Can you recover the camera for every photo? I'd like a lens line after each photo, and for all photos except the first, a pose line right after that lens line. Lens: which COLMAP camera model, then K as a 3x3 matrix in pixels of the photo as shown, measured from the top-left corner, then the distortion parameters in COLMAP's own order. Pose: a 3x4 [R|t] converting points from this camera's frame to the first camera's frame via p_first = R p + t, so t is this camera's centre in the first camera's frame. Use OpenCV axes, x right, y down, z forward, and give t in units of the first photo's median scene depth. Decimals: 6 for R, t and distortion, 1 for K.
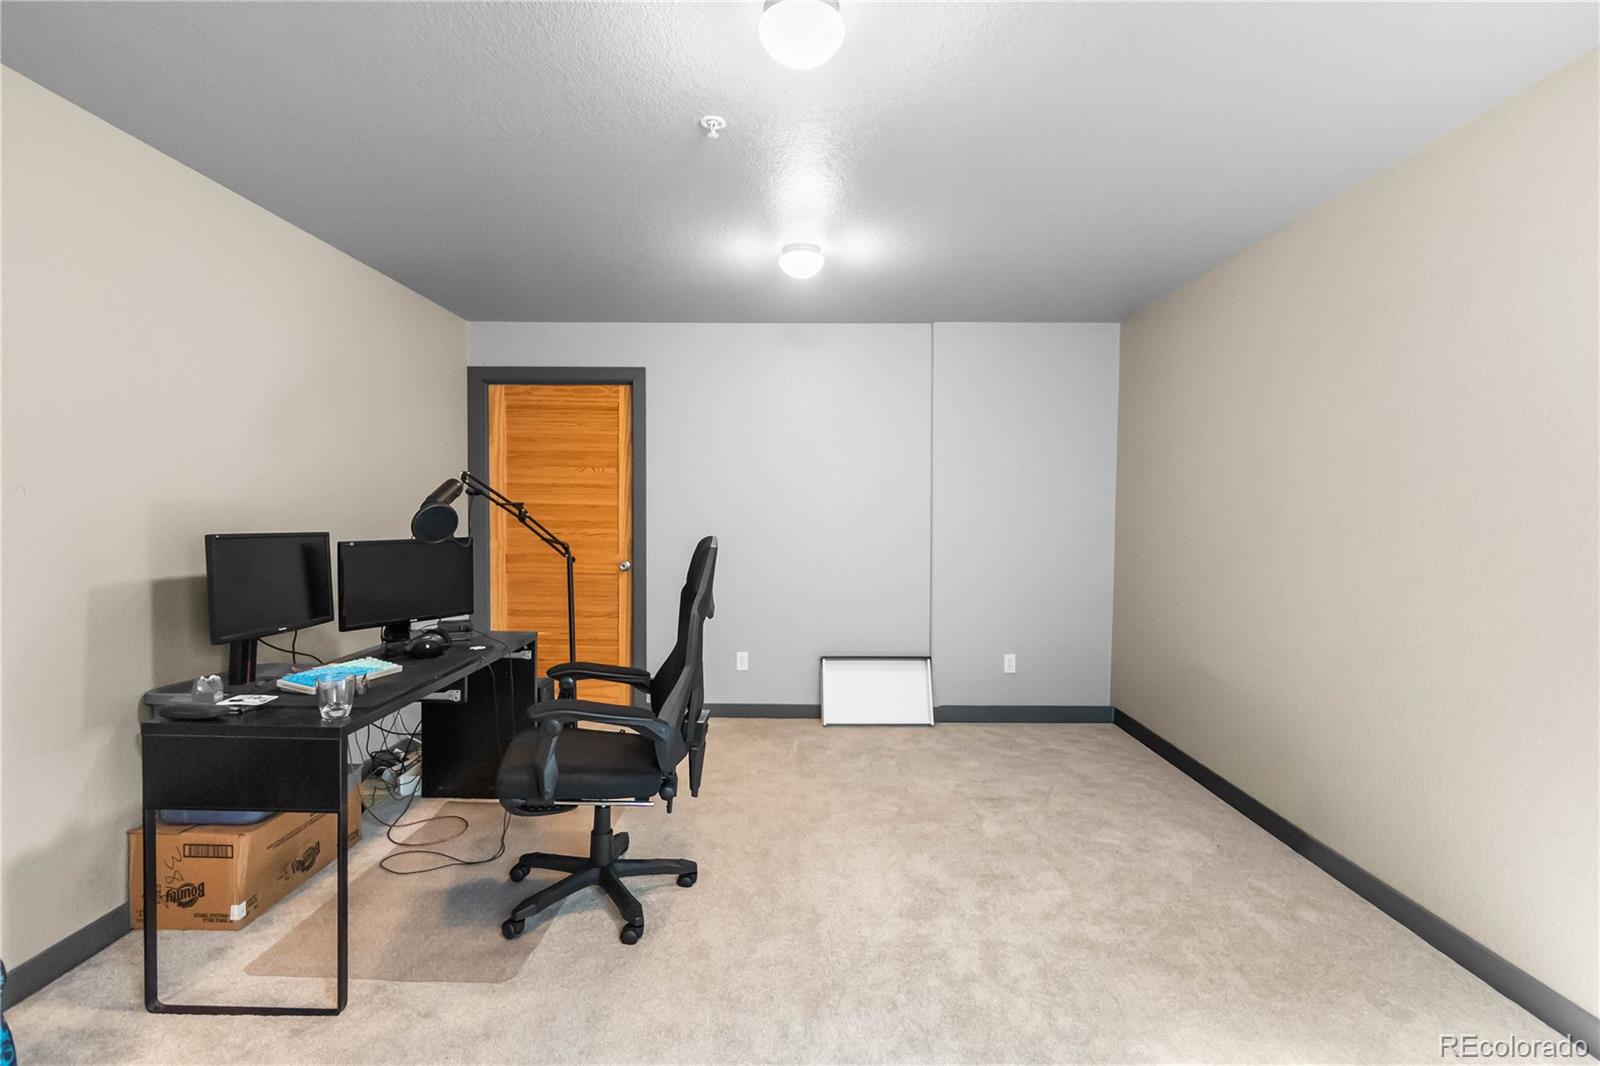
lens RADIAL K [[752.2, 0, 800.0], [0, 752.2, 533.0], [0, 0, 1]] dist [-0.001366, 0.000150]
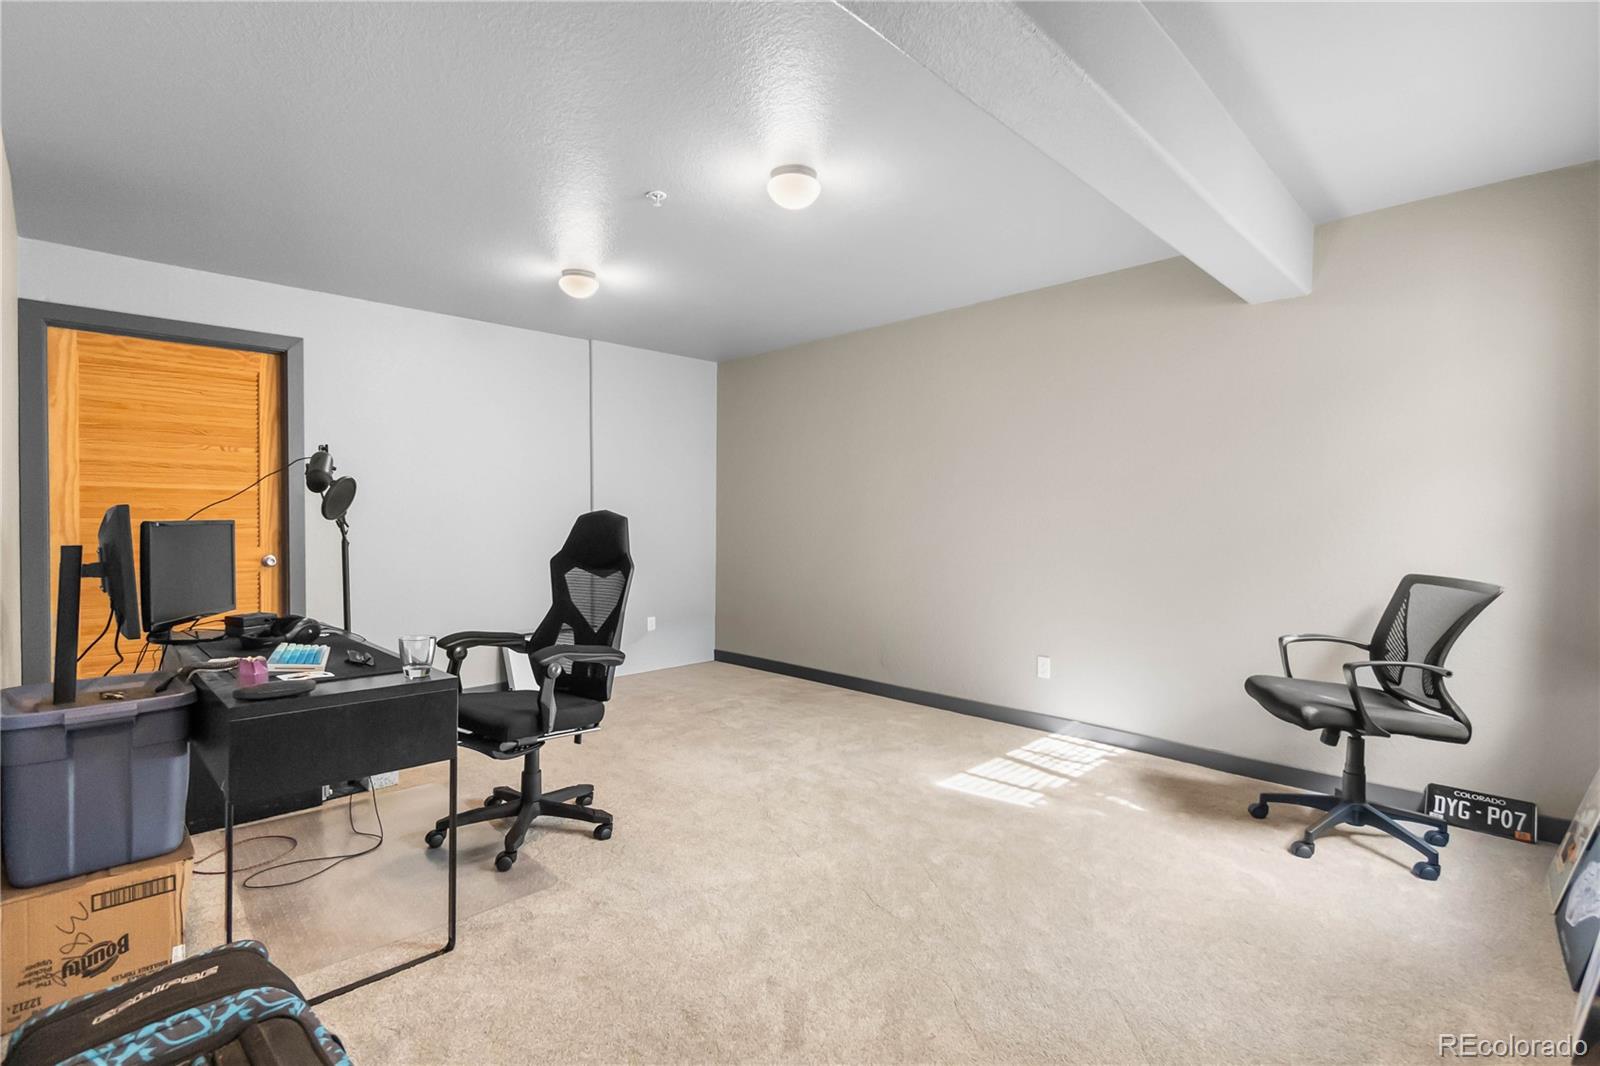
lens RADIAL K [[752.2, 0, 800.0], [0, 752.2, 533.0], [0, 0, 1]] dist [-0.001366, 0.000150]
pose [[0.701411, -0.022644, 0.712397, -0.646134], [0.028536, 0.999586, 0.003677, 0.038237], [-0.712185, 0.017750, 0.701767, -0.070918]]
